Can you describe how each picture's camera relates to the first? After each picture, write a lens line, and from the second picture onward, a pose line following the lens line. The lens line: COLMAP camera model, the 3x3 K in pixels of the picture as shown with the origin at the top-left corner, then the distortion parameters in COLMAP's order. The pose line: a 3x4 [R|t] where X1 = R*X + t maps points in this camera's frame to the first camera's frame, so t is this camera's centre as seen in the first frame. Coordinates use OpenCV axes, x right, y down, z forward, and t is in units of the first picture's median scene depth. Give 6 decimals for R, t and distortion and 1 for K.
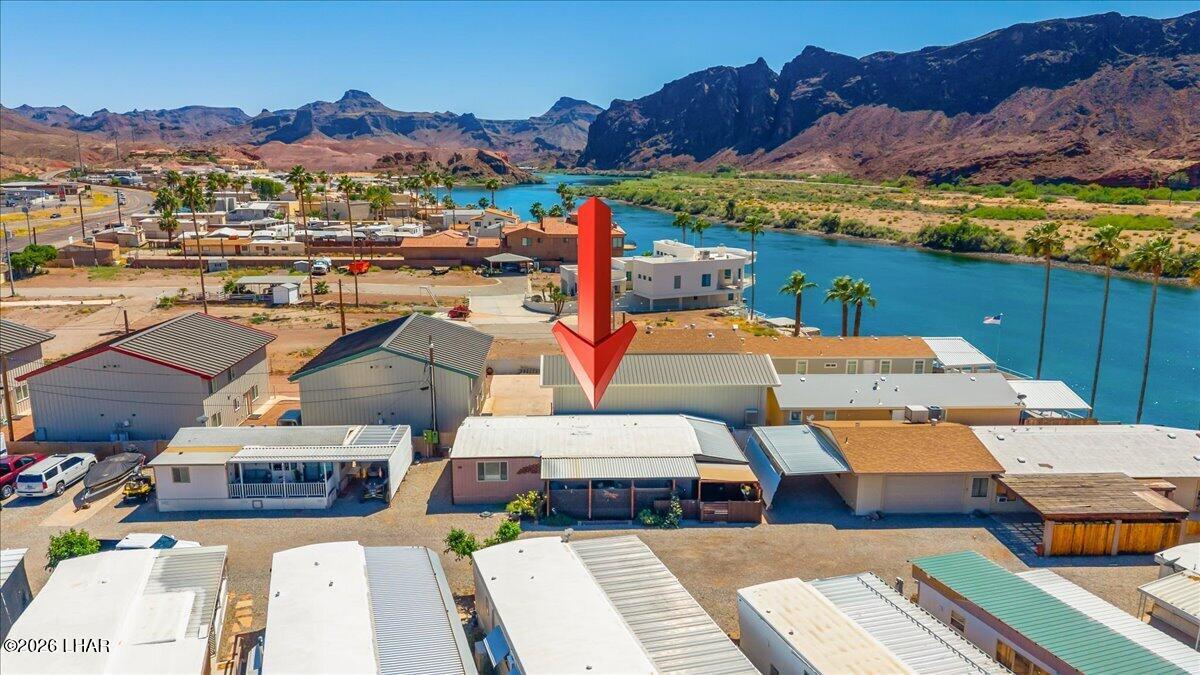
lens RADIAL K [[806.2, 0, 600.5], [0, 806.2, 337.7], [0, 0, 1]] dist [0.016707, -0.017128]
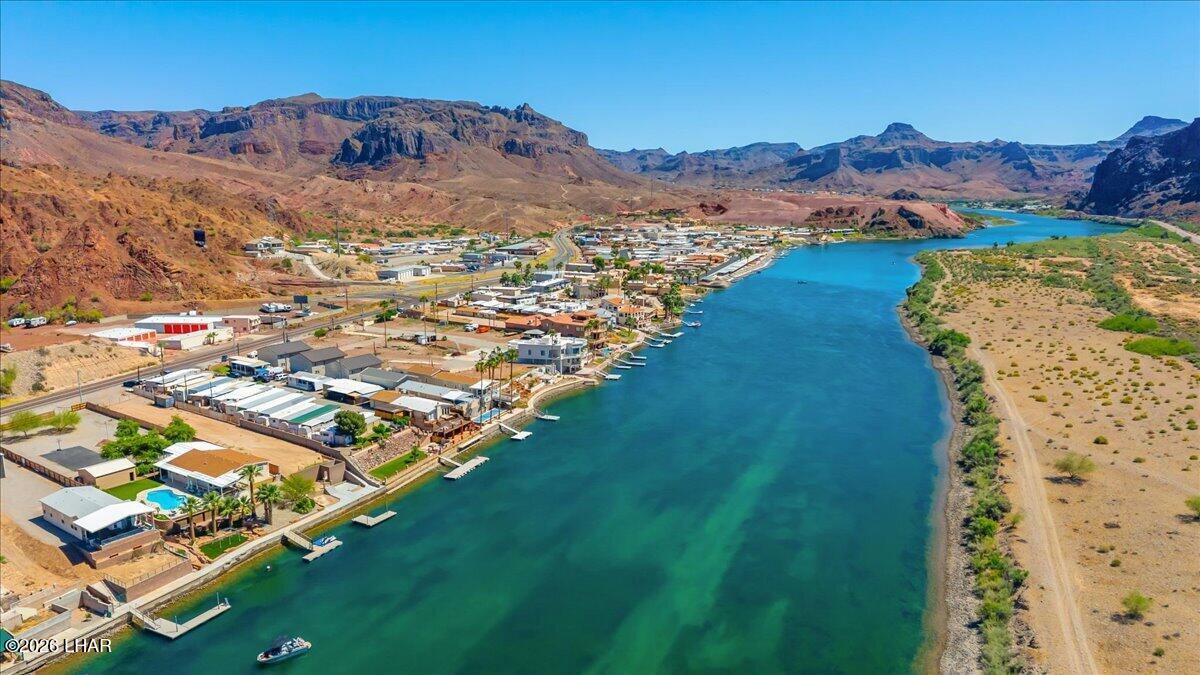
lens RADIAL K [[806.2, 0, 600.5], [0, 806.2, 337.7], [0, 0, 1]] dist [0.016707, -0.017128]
pose [[0.785200, 0.110251, -0.609349, 0.163082], [-0.126093, 0.991873, 0.016979, -0.016830], [0.606268, 0.063502, 0.792721, -0.077765]]
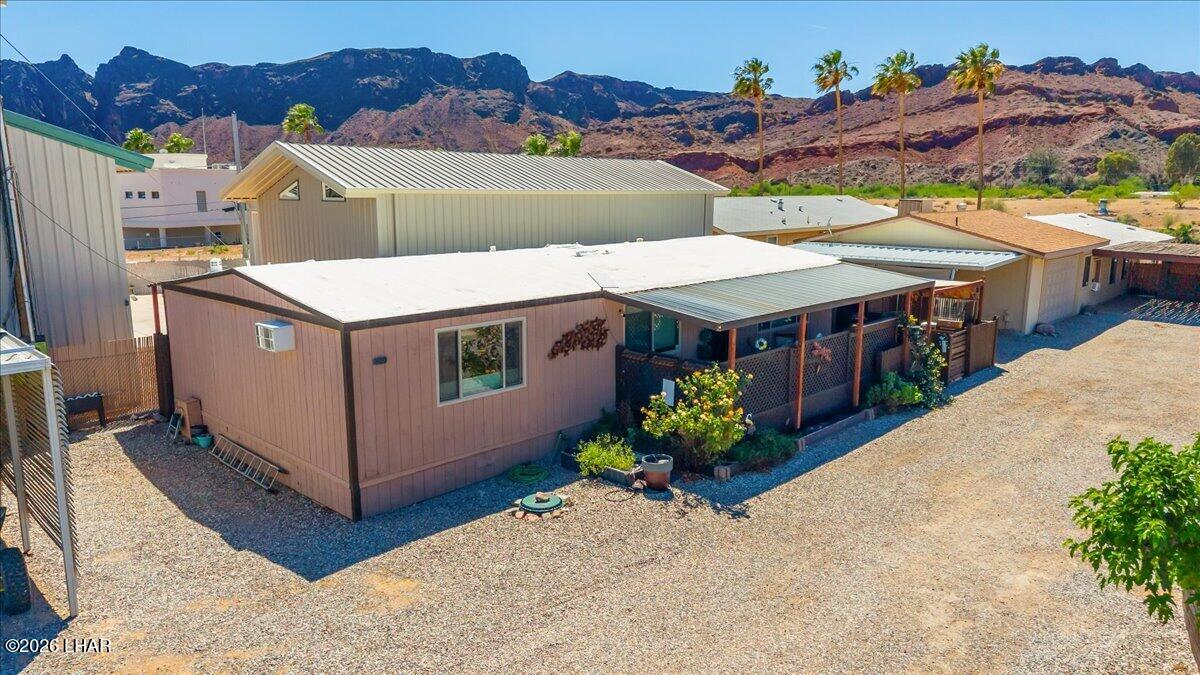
lens RADIAL K [[806.2, 0, 600.5], [0, 806.2, 337.7], [0, 0, 1]] dist [0.016707, -0.017128]
pose [[0.722550, -0.126760, 0.679598, -0.011511], [0.147739, 0.988649, 0.027329, 0.006128], [-0.675348, 0.080657, 0.733076, 0.030031]]
